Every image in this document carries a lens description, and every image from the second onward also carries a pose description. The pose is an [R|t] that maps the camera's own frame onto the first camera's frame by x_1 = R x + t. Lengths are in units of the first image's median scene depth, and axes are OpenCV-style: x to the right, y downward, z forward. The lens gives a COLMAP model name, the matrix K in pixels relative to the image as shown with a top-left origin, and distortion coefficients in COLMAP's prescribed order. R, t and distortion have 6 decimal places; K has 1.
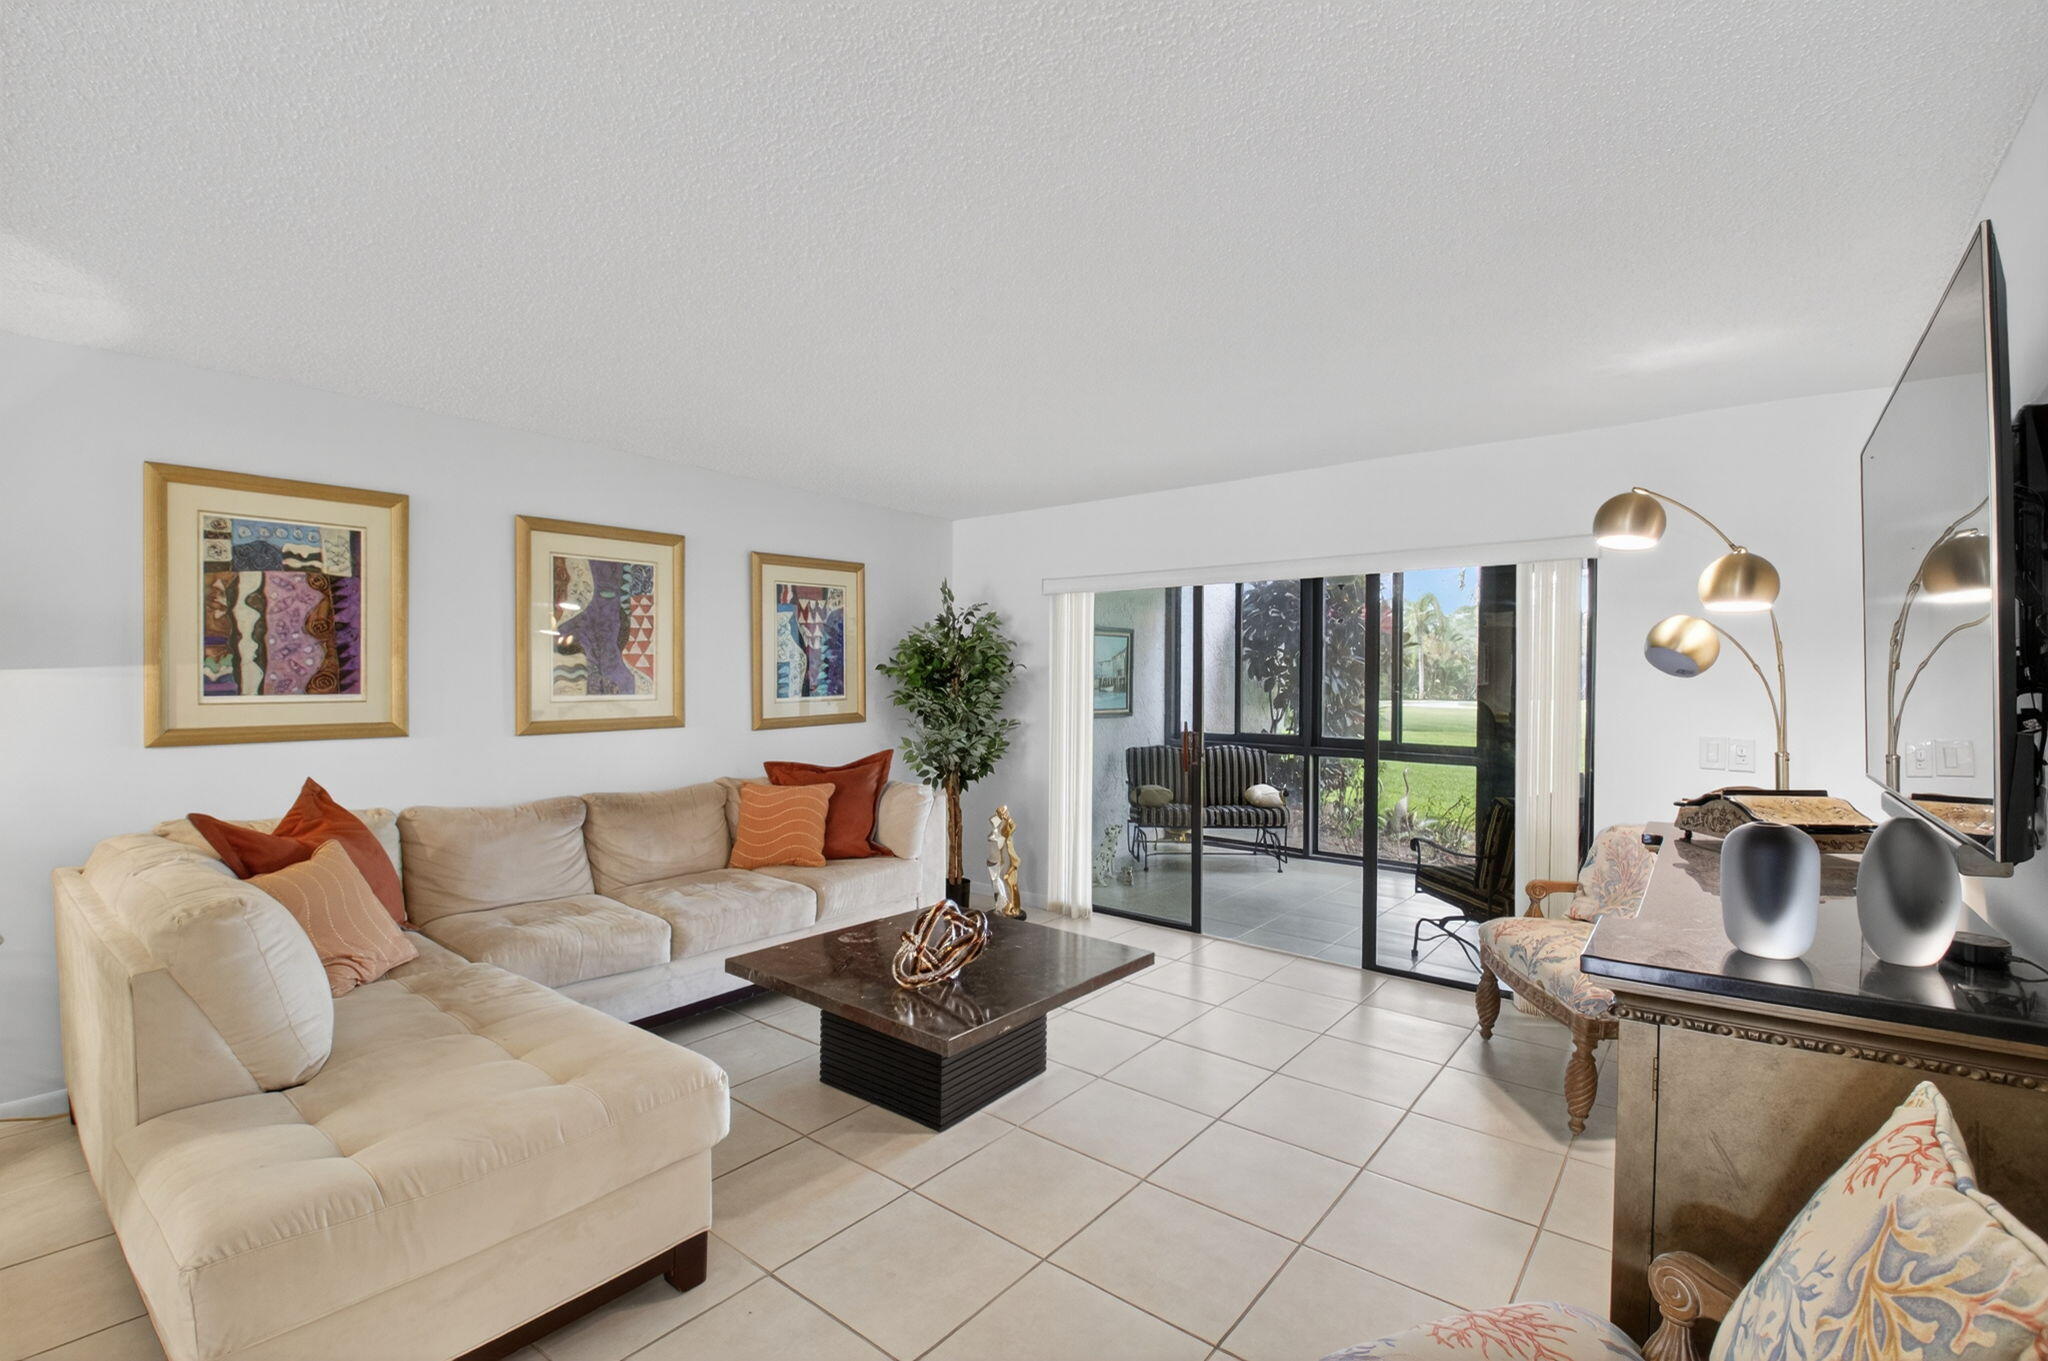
lens RADIAL K [[907.5, 0, 1024.0], [0, 907.5, 680.5], [0, 0, 1]] dist [0.018053, -0.021332]
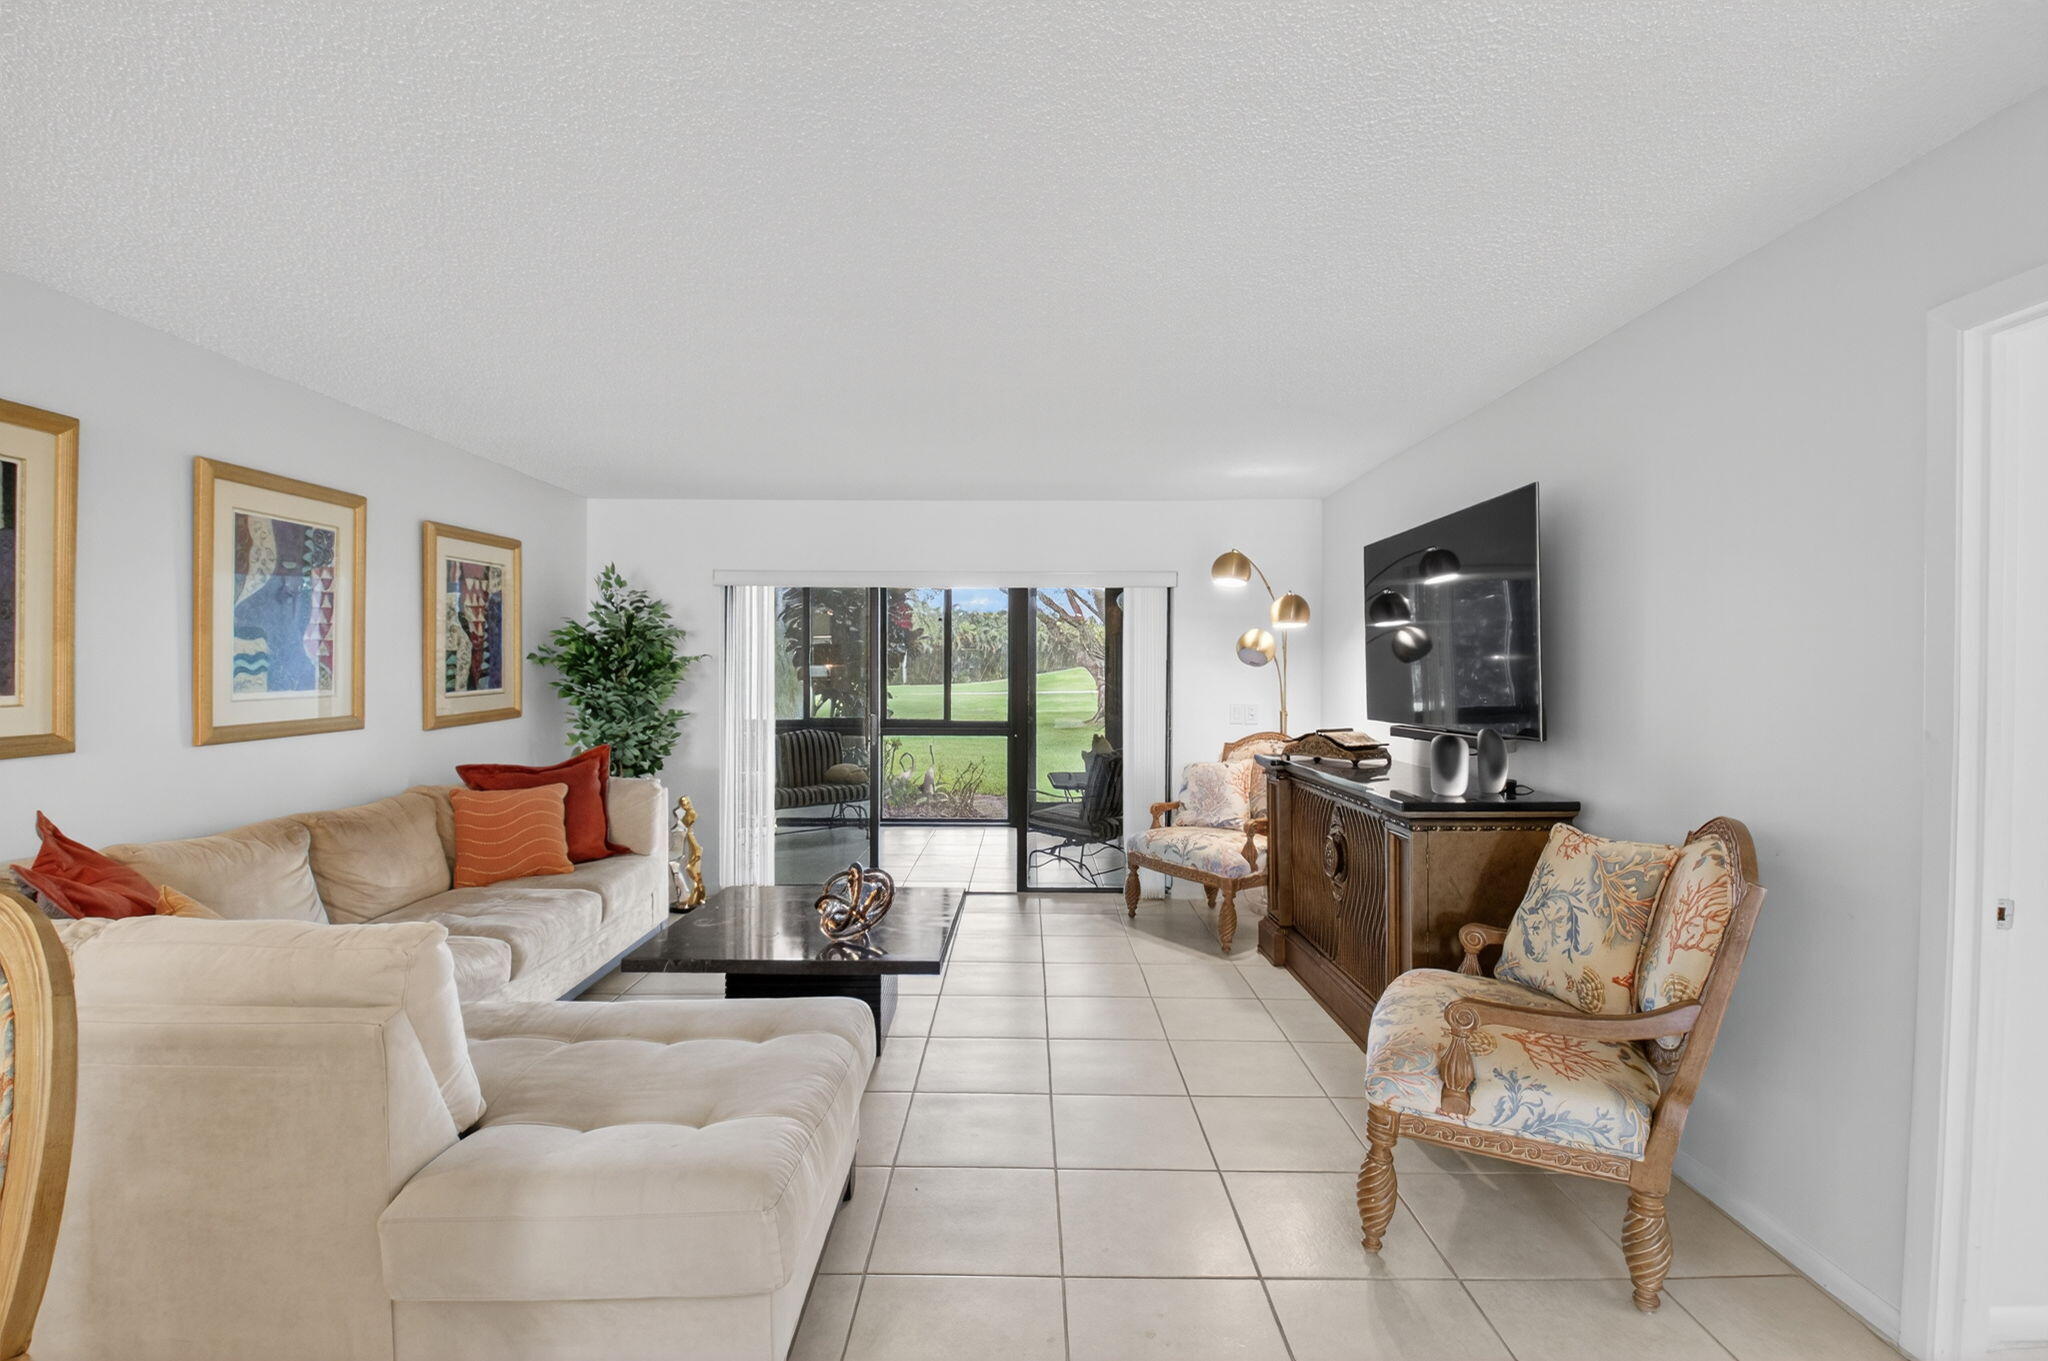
lens RADIAL K [[921.8, 0, 1024.0], [0, 921.8, 680.5], [0, 0, 1]] dist [-0.000008, -0.022670]
pose [[0.777924, -0.011403, 0.628254, -0.435689], [0.003987, 0.999905, 0.013212, -0.001258], [-0.628345, -0.007773, 0.777896, -0.021915]]
